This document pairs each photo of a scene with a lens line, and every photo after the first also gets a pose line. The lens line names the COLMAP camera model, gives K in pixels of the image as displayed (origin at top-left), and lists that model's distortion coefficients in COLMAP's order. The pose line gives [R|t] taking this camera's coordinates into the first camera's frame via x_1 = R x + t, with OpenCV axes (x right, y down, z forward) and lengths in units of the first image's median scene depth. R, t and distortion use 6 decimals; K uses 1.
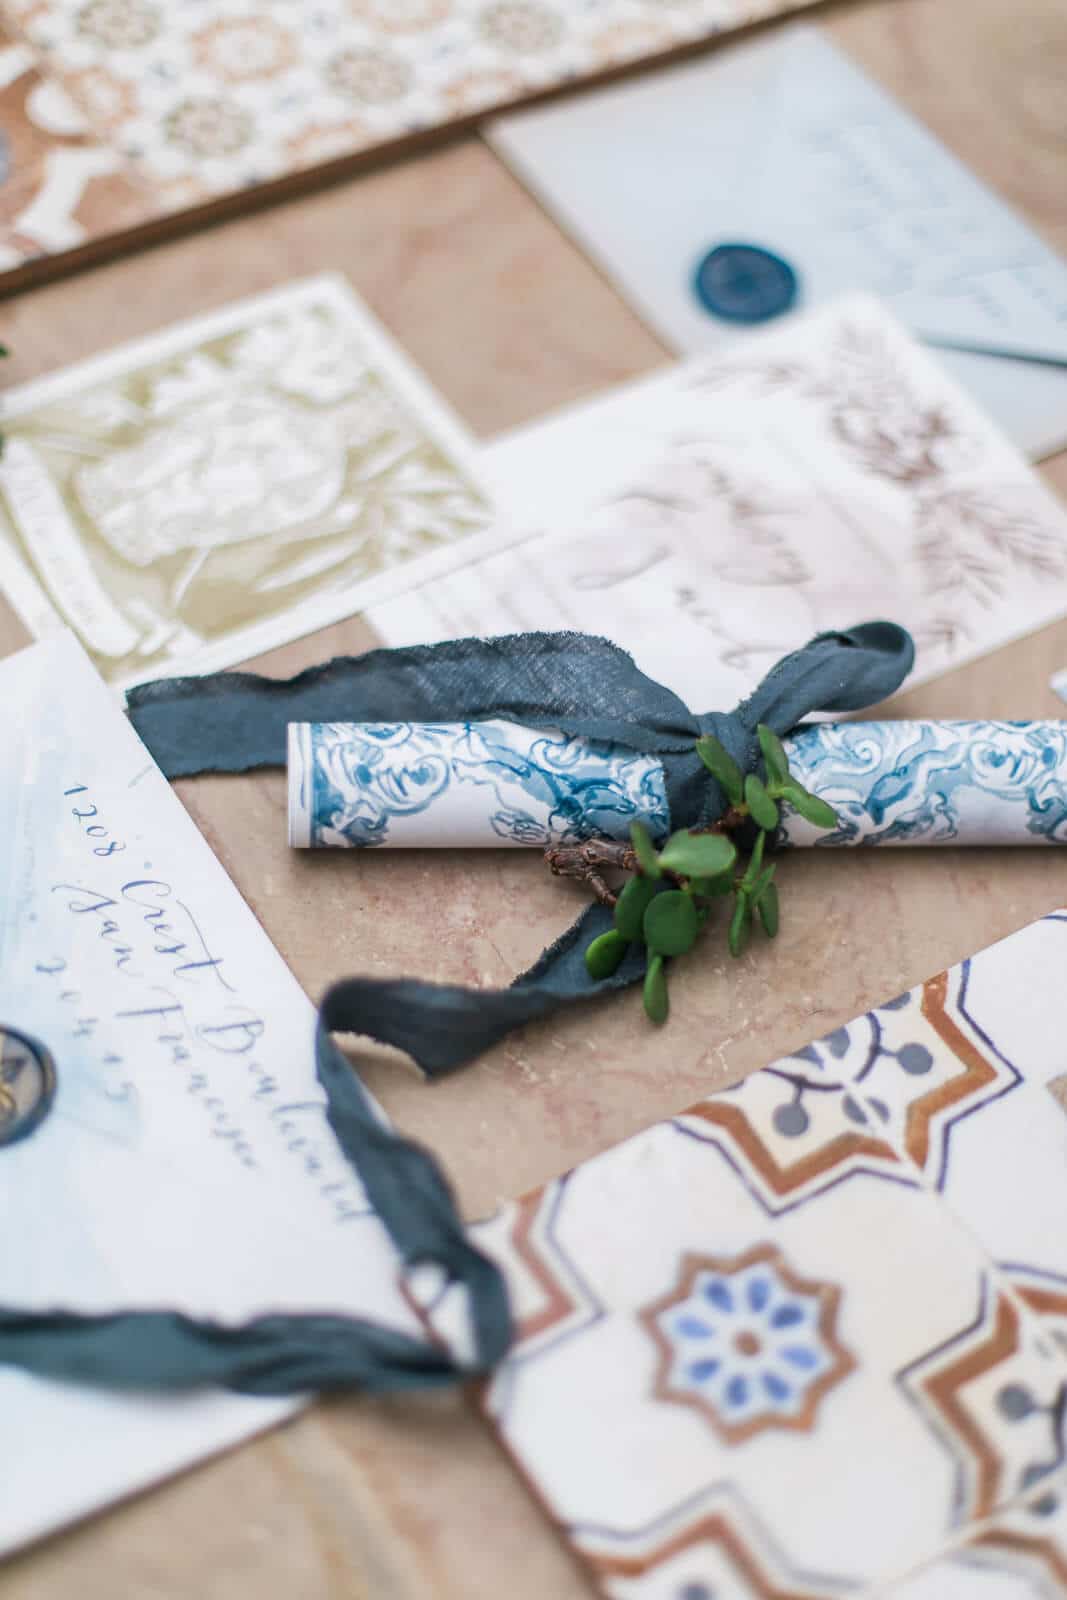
lens RADIAL K [[2128.9, 0, 533.5], [0, 2128.9, 800.0], [0, 0, 1]] dist [0.050574, -0.539304]
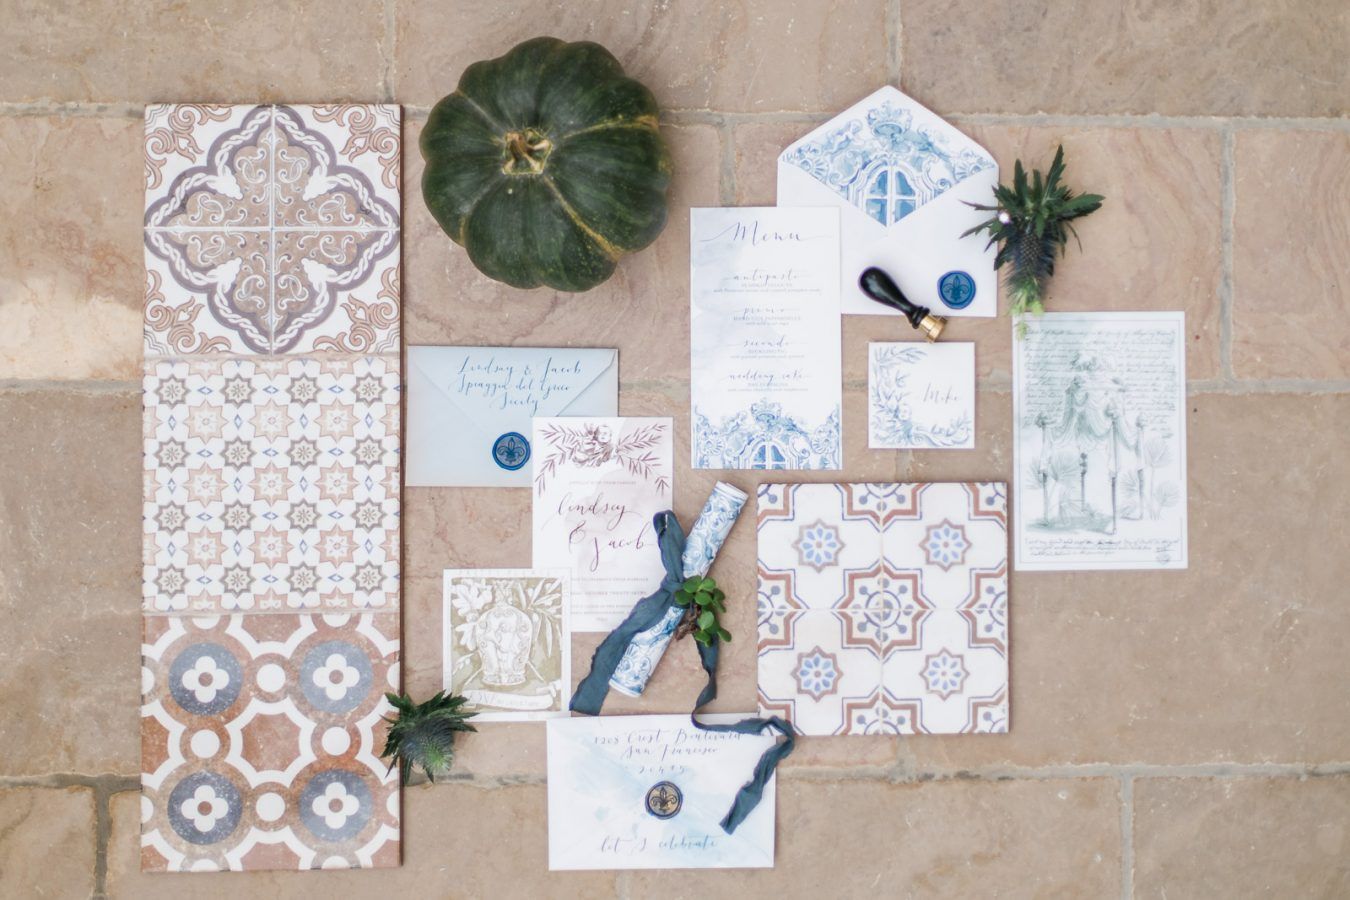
lens RADIAL K [[1796.2, 0, 675.0], [0, 1796.2, 450.0], [0, 0, 1]] dist [0.050574, -0.539304]
pose [[0.501679, -0.857068, -0.117272, 0.660814], [0.812141, 0.419959, 0.405044, -1.392019], [-0.297901, -0.298443, 0.906745, -1.740146]]
